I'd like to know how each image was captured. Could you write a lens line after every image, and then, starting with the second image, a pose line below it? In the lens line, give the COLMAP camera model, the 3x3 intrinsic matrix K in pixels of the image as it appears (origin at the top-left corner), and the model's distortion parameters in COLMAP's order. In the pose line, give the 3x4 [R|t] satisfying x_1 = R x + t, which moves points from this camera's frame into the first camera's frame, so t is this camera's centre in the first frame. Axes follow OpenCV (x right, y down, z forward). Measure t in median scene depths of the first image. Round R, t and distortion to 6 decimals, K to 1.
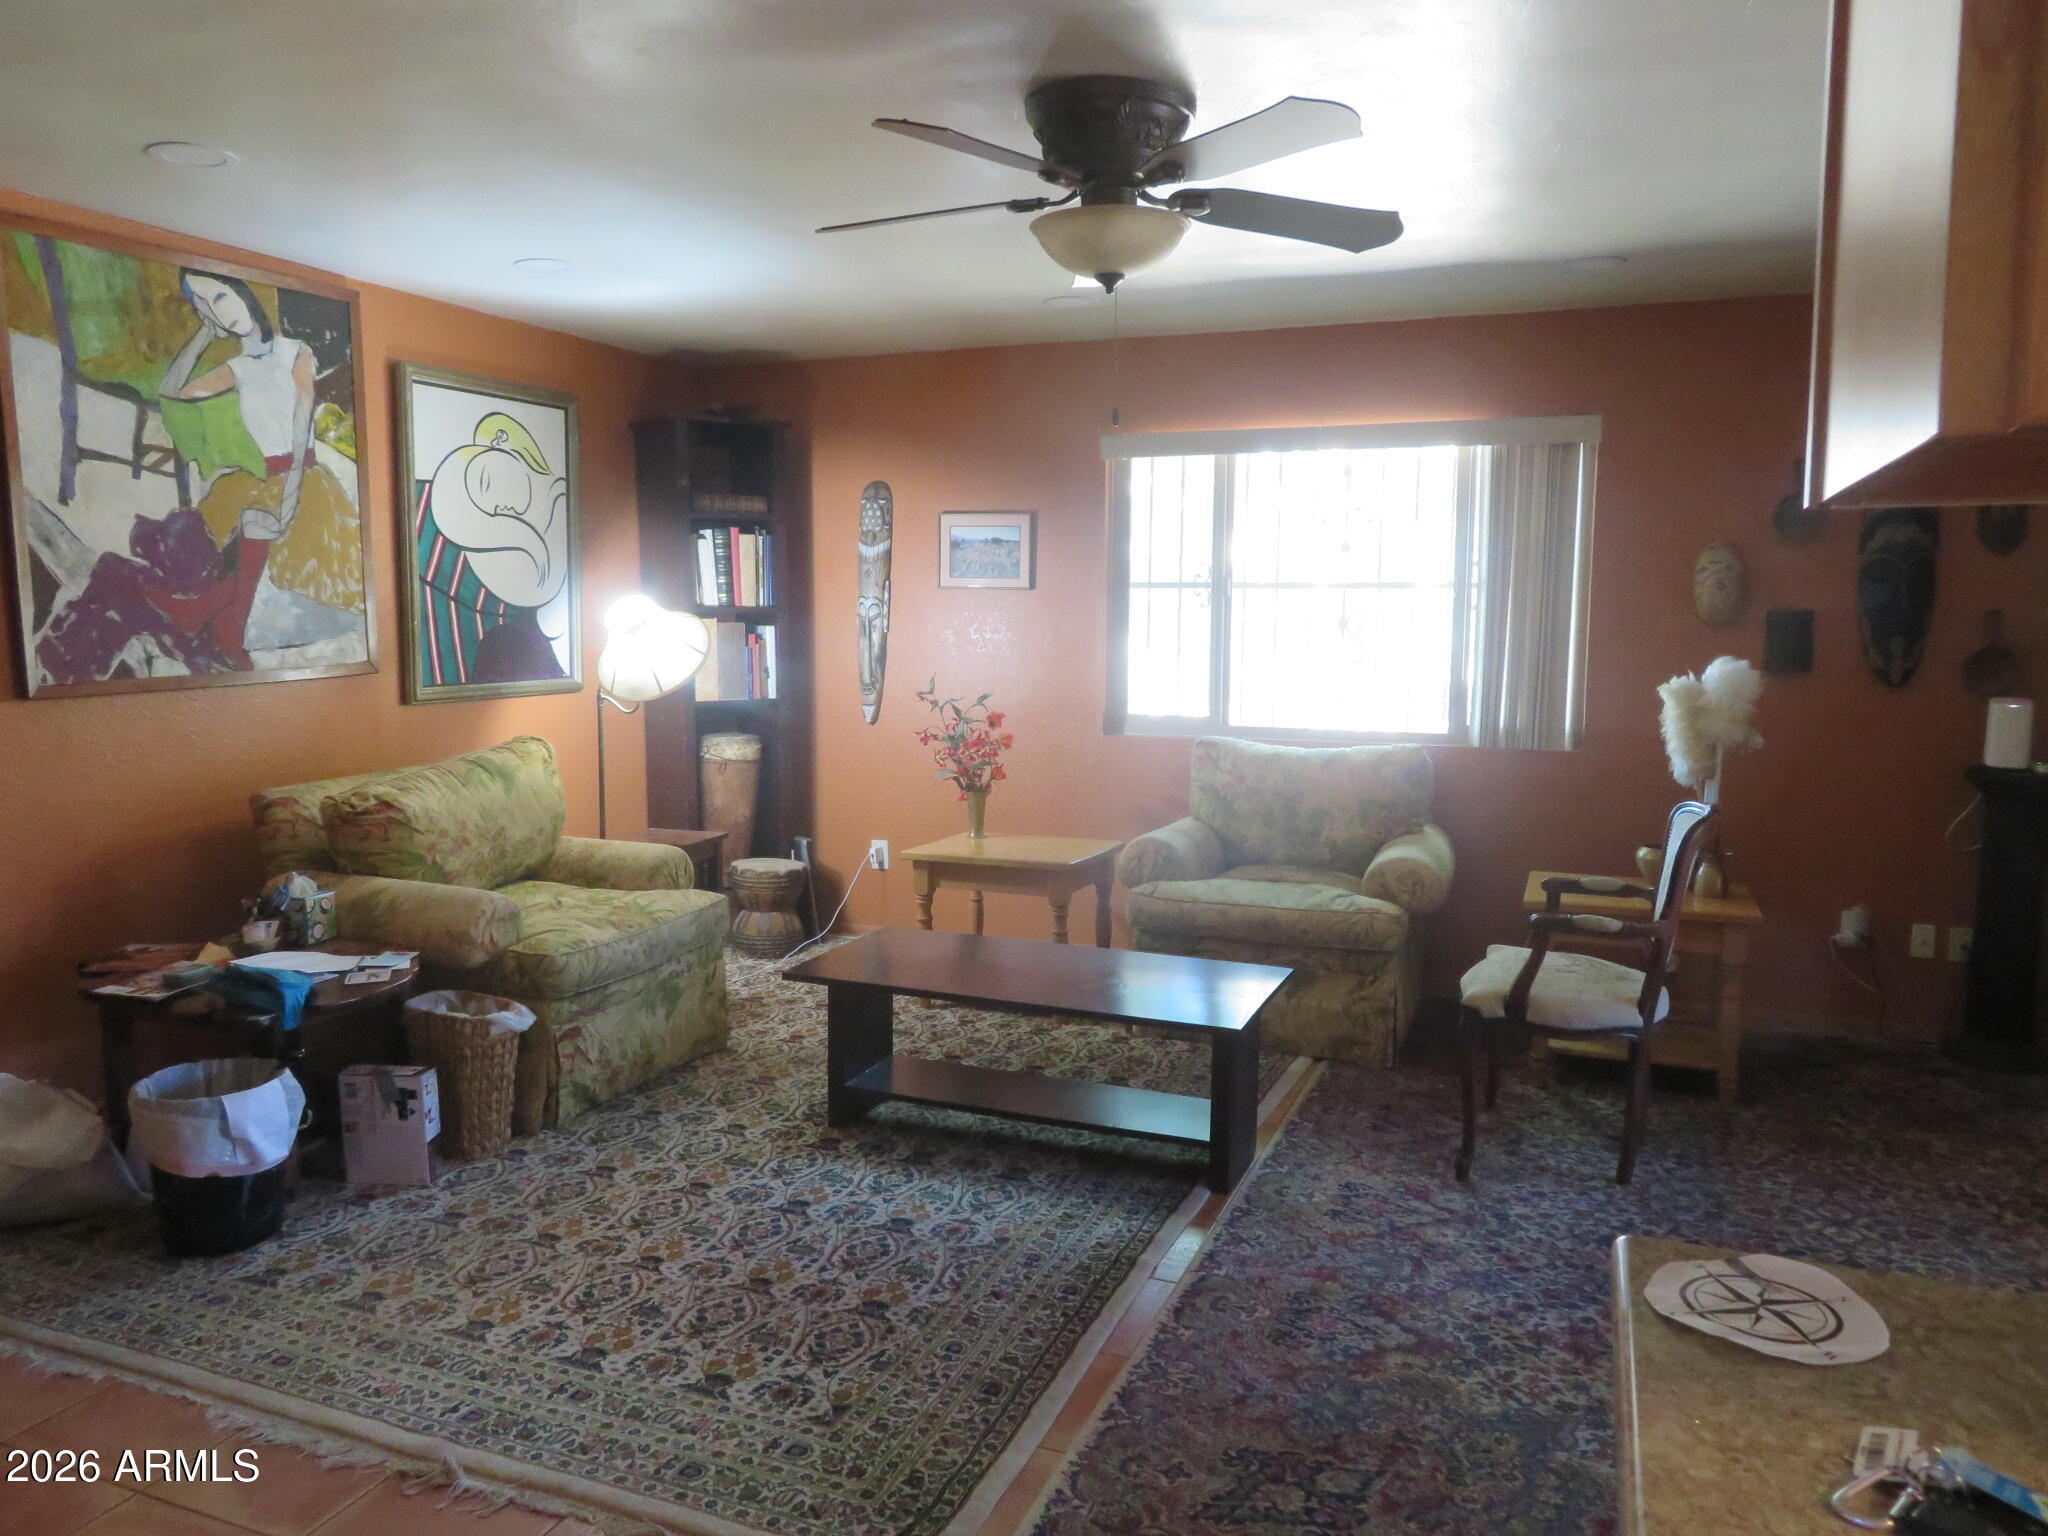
lens RADIAL K [[1476.9, 0, 1017.4], [0, 1476.9, 774.2], [0, 0, 1]] dist [-0.003086, 0.008951]
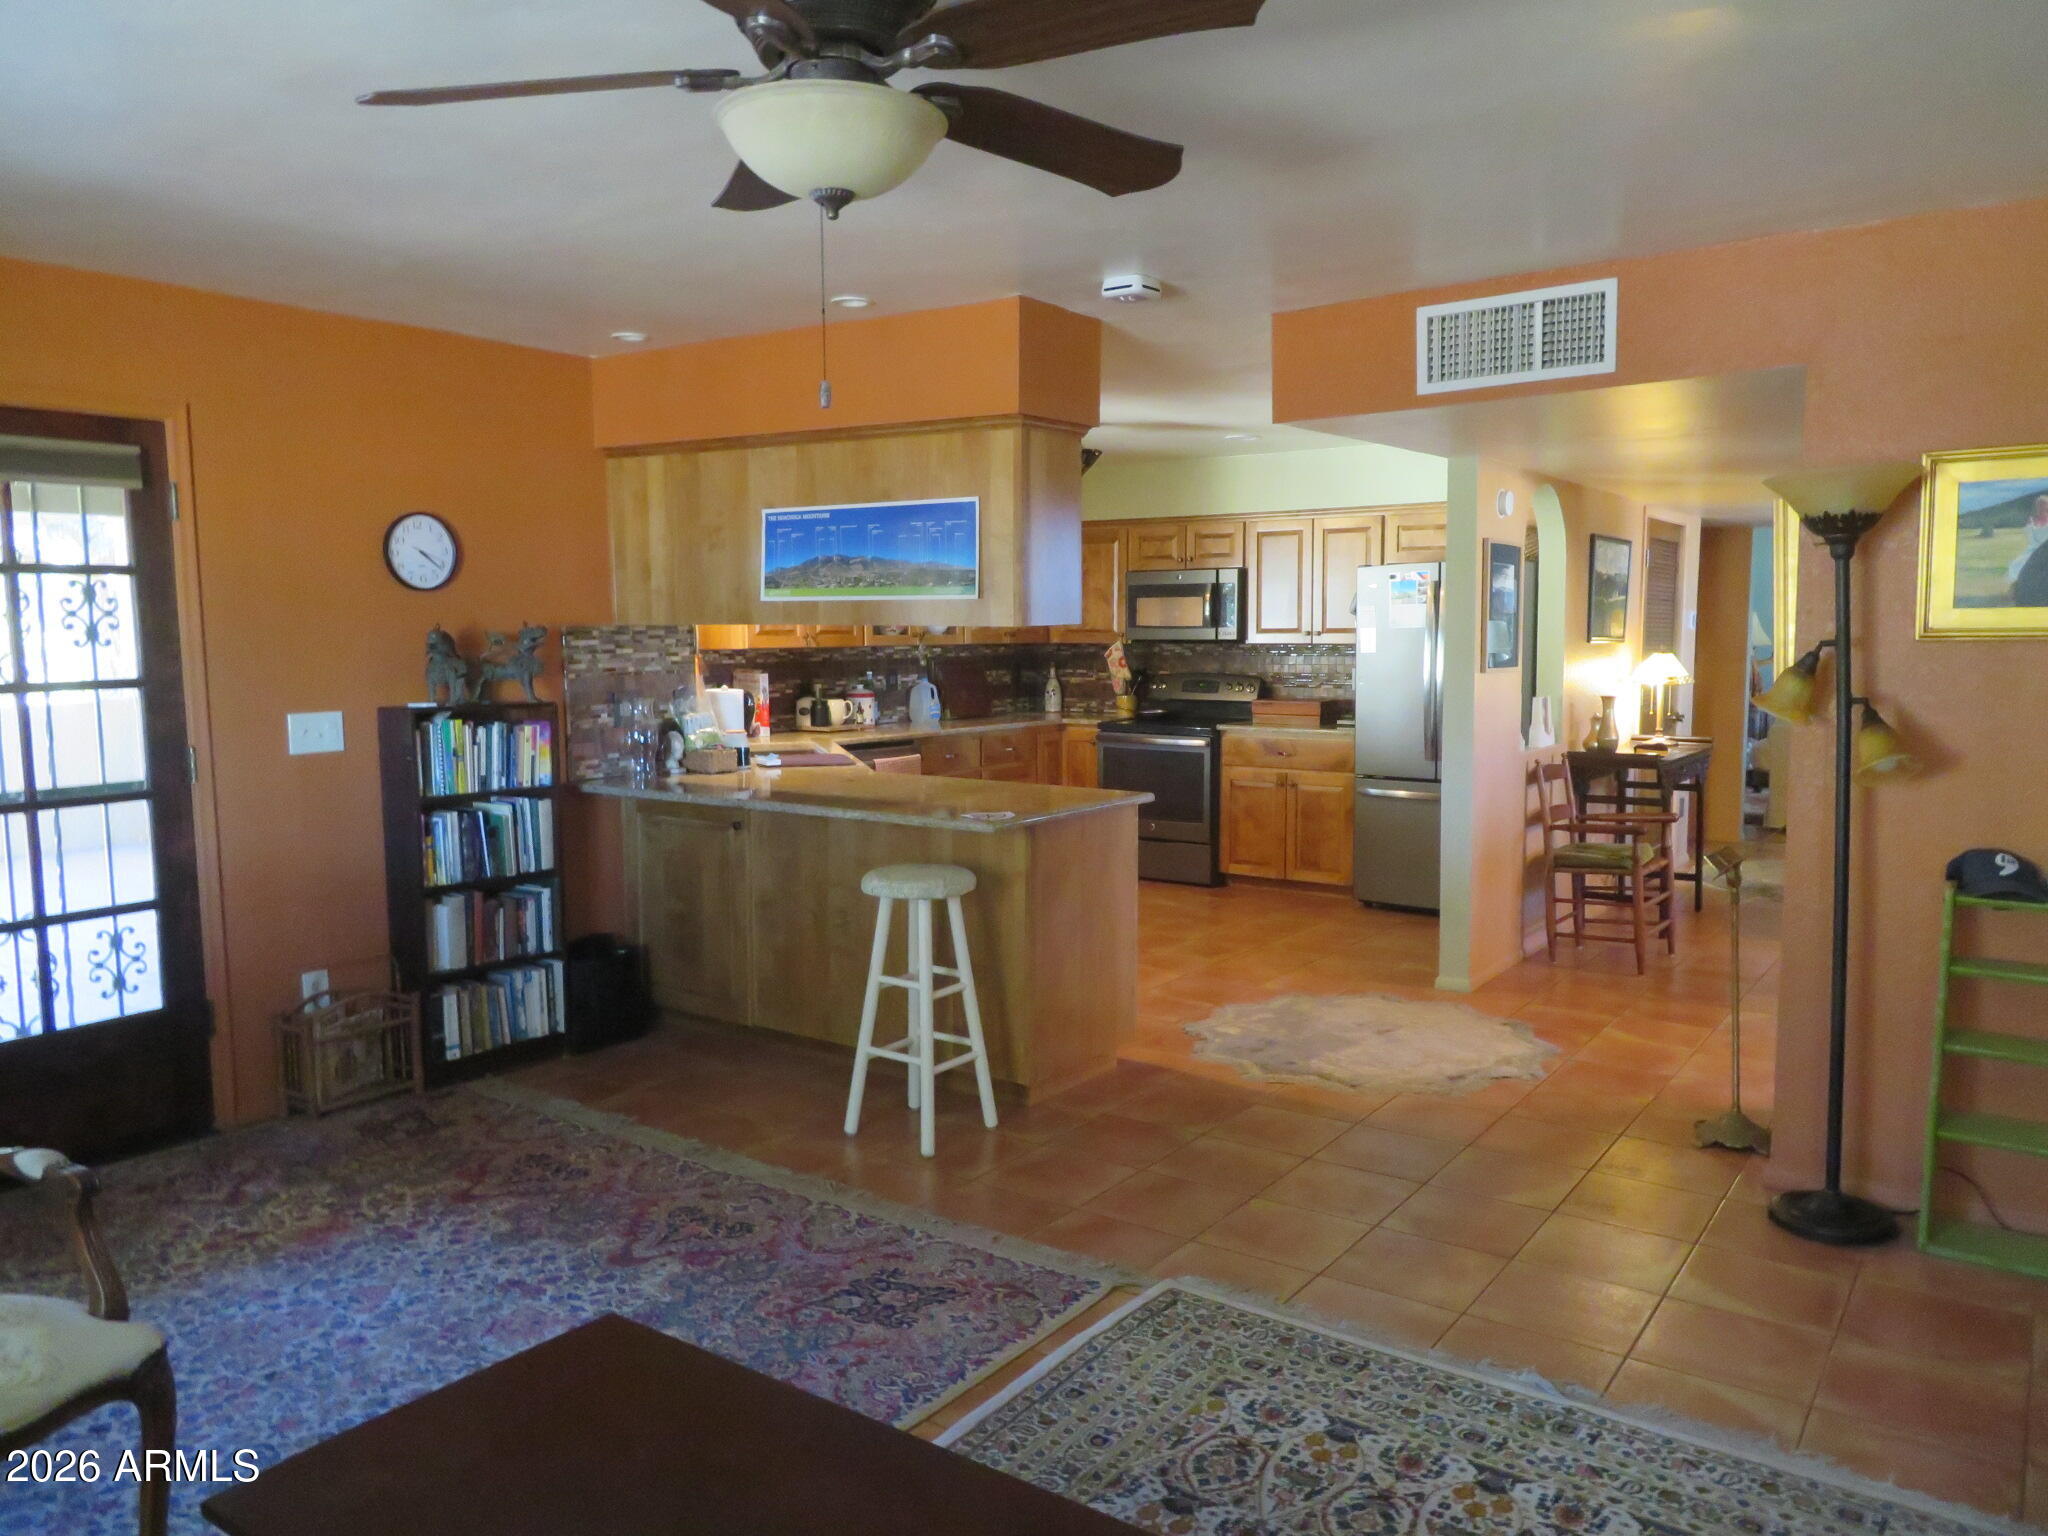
lens RADIAL K [[1476.9, 0, 1028.2], [0, 1476.9, 762.6], [0, 0, 1]] dist [-0.003086, 0.008951]
pose [[-0.972608, -0.020427, 0.231554, -0.131808], [0.029005, 0.977682, 0.208079, -0.149079], [-0.230636, 0.209096, -0.950308, 1.145644]]
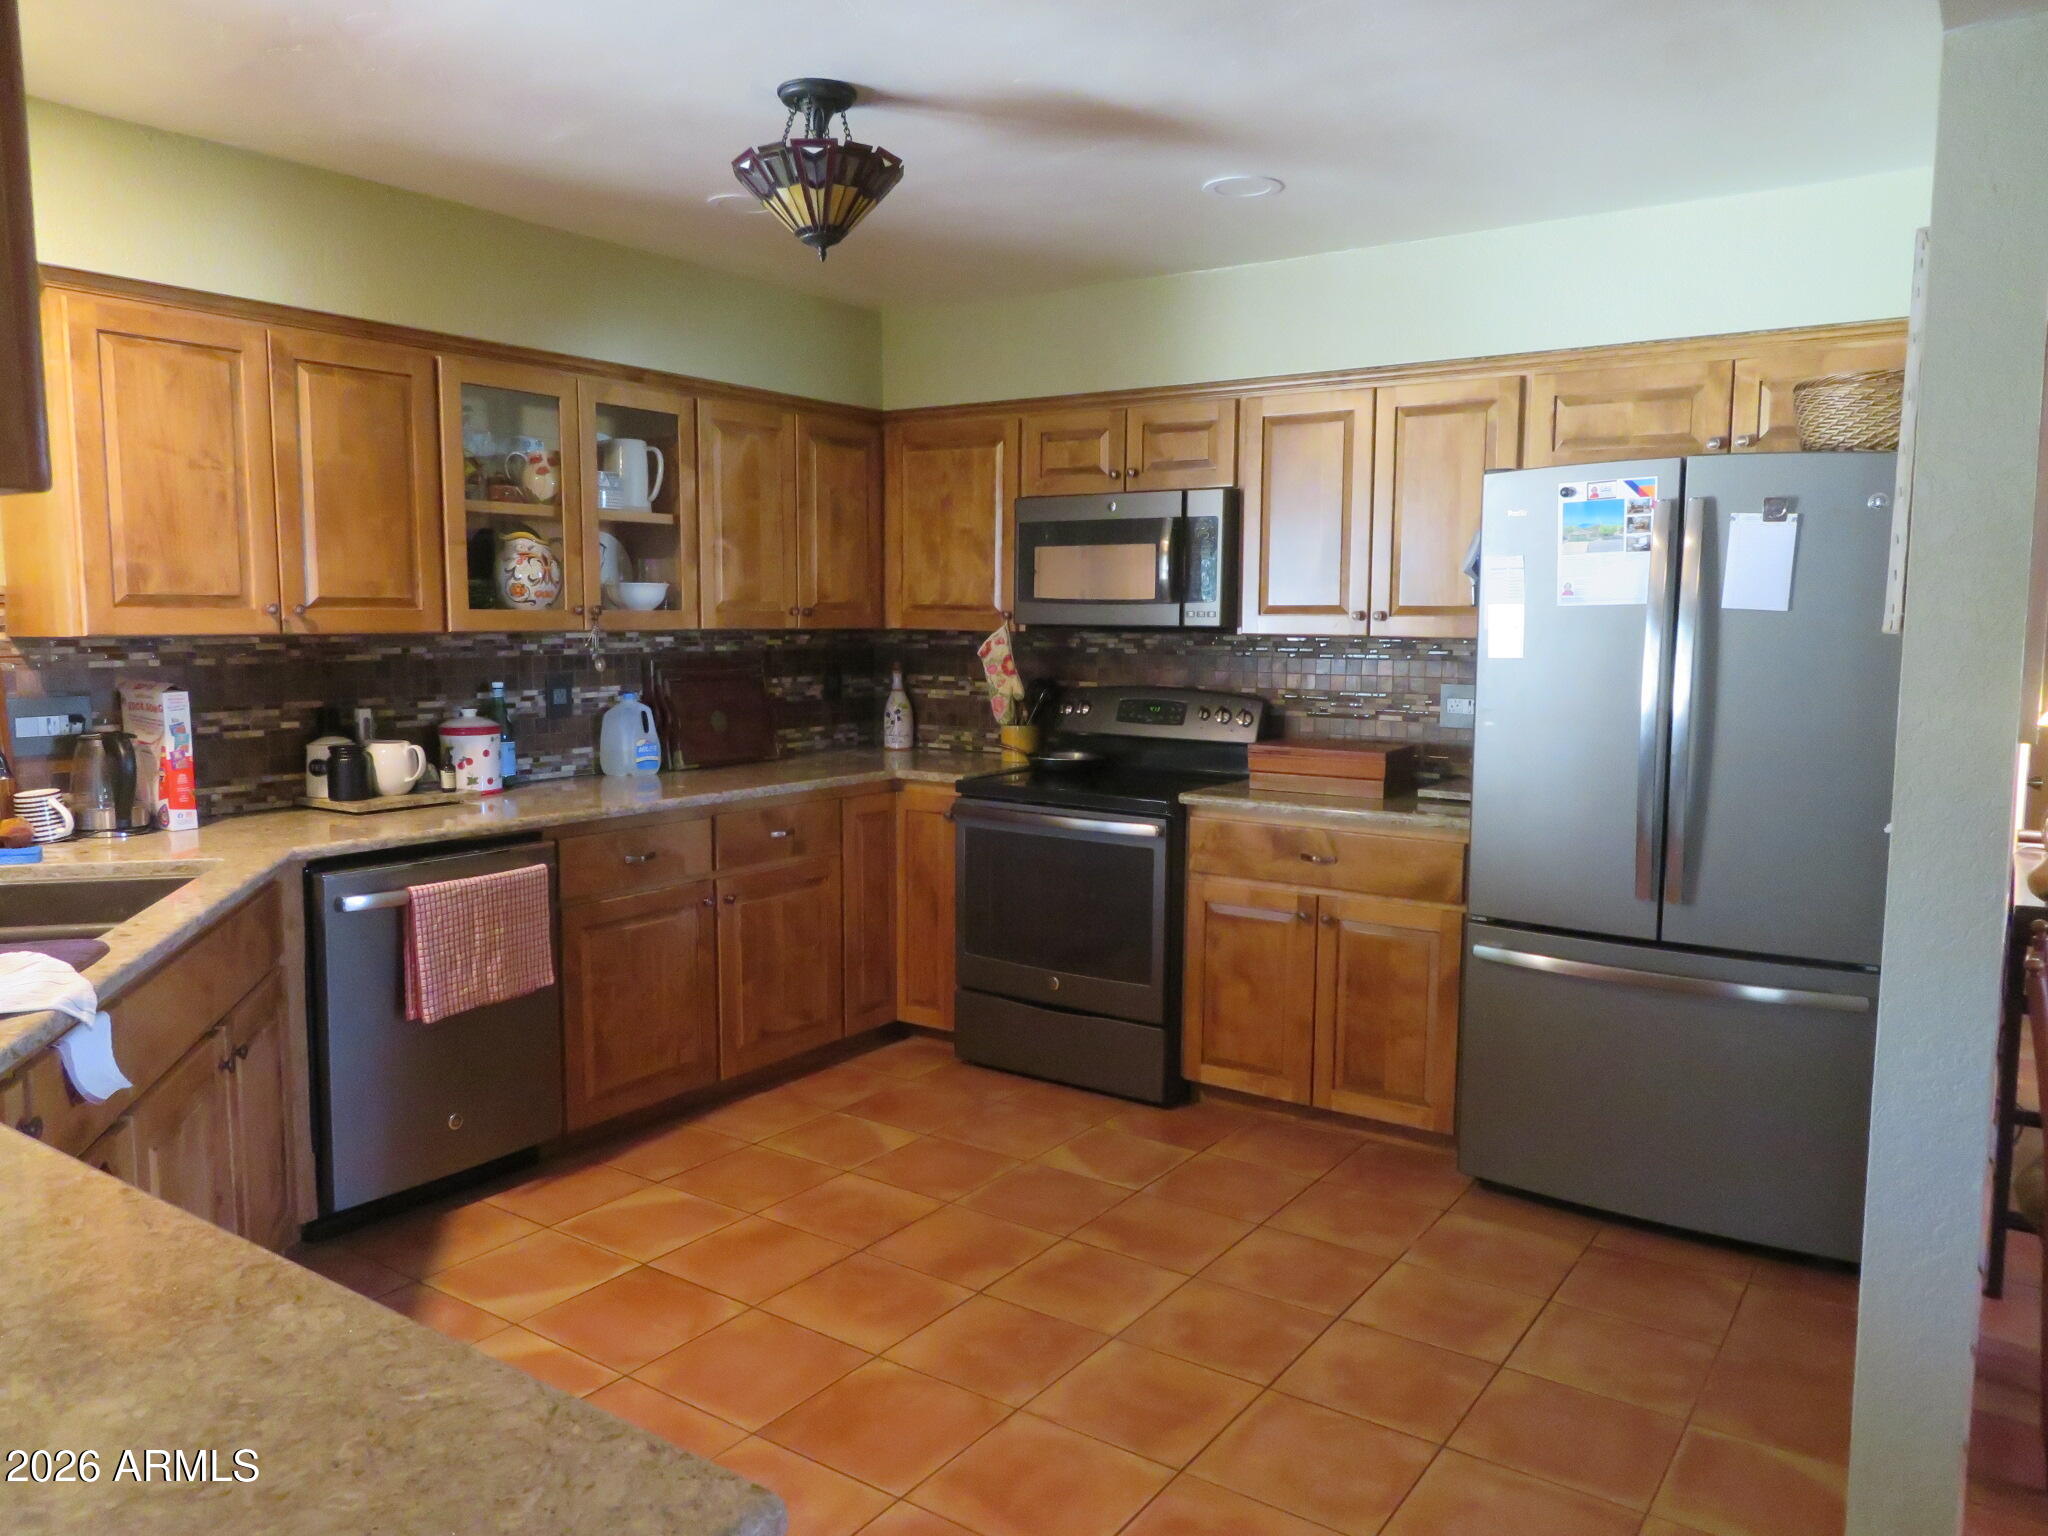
lens RADIAL K [[1476.9, 0, 1021.3], [0, 1476.9, 768.8], [0, 0, 1]] dist [-0.003086, 0.008951]
pose [[-0.975152, -0.033568, 0.218980, -0.040222], [0.017031, 0.974170, 0.225172, -0.033723], [-0.220882, 0.223306, -0.949392, 0.242487]]
